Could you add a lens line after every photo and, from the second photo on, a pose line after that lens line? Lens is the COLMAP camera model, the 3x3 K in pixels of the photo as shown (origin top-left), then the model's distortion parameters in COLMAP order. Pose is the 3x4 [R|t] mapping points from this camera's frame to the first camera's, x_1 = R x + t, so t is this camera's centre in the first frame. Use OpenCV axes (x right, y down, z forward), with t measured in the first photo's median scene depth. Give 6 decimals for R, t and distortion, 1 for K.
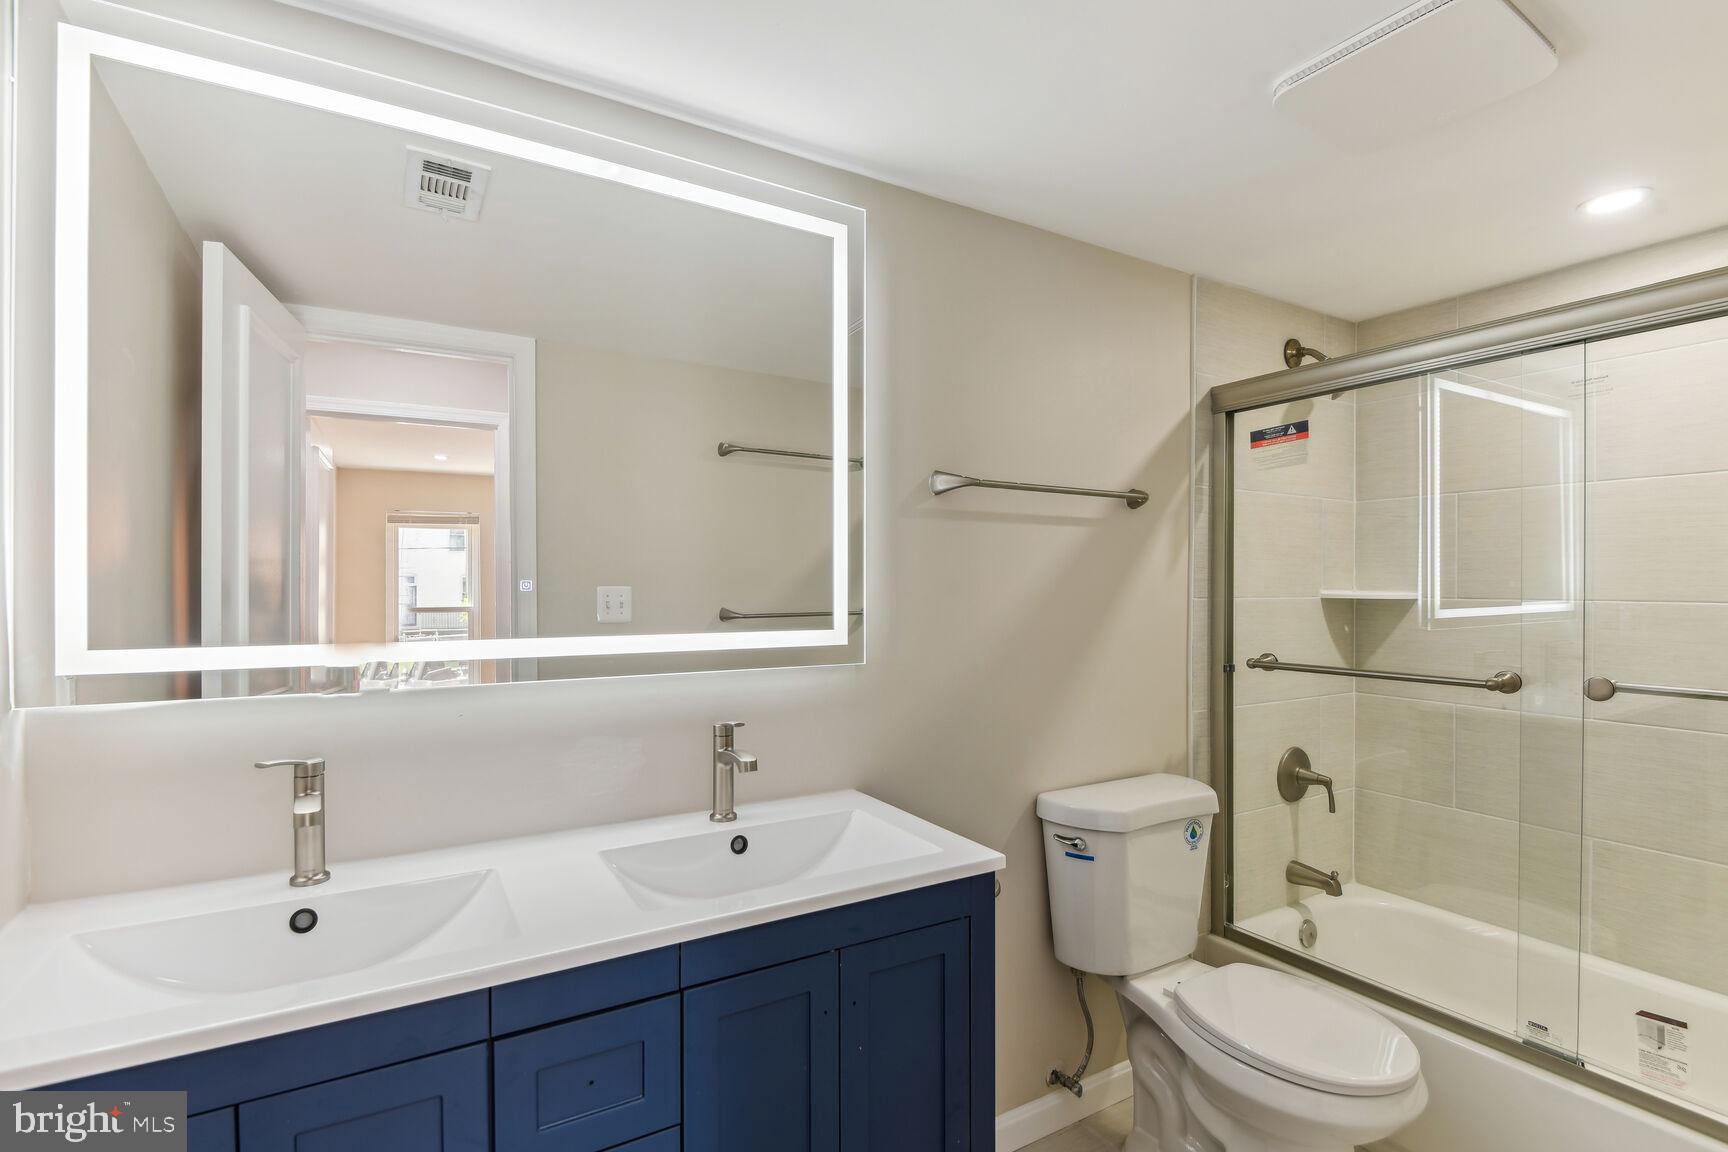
lens RADIAL K [[807.4, 0, 822.9], [0, 807.4, 574.0], [0, 0, 1]] dist [0.014996, -0.015034]
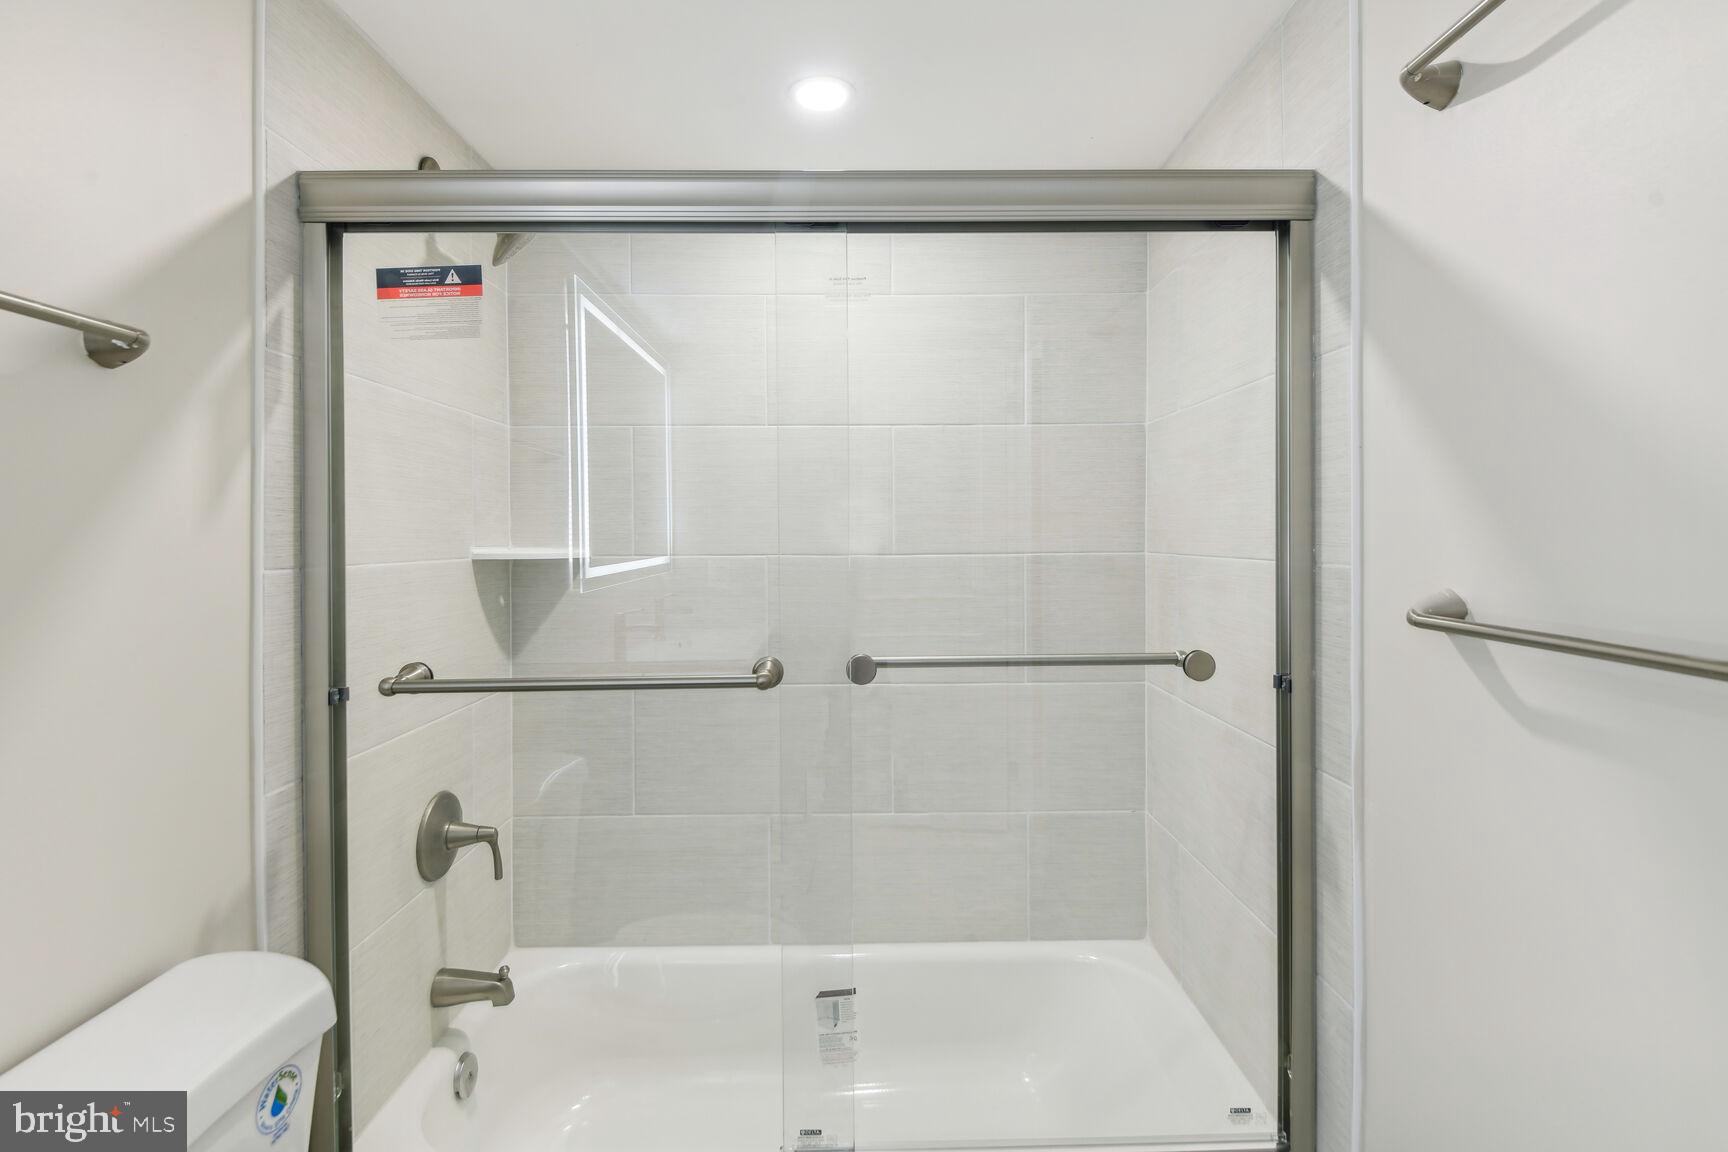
lens RADIAL K [[807.4, 0, 884.1], [0, 807.4, 542.2], [0, 0, 1]] dist [0.014996, -0.015034]
pose [[0.451524, -0.012584, 0.892170, 0.180311], [-0.003525, 0.999868, 0.015887, 0.003134], [-0.892252, -0.010318, 0.451419, 0.421975]]
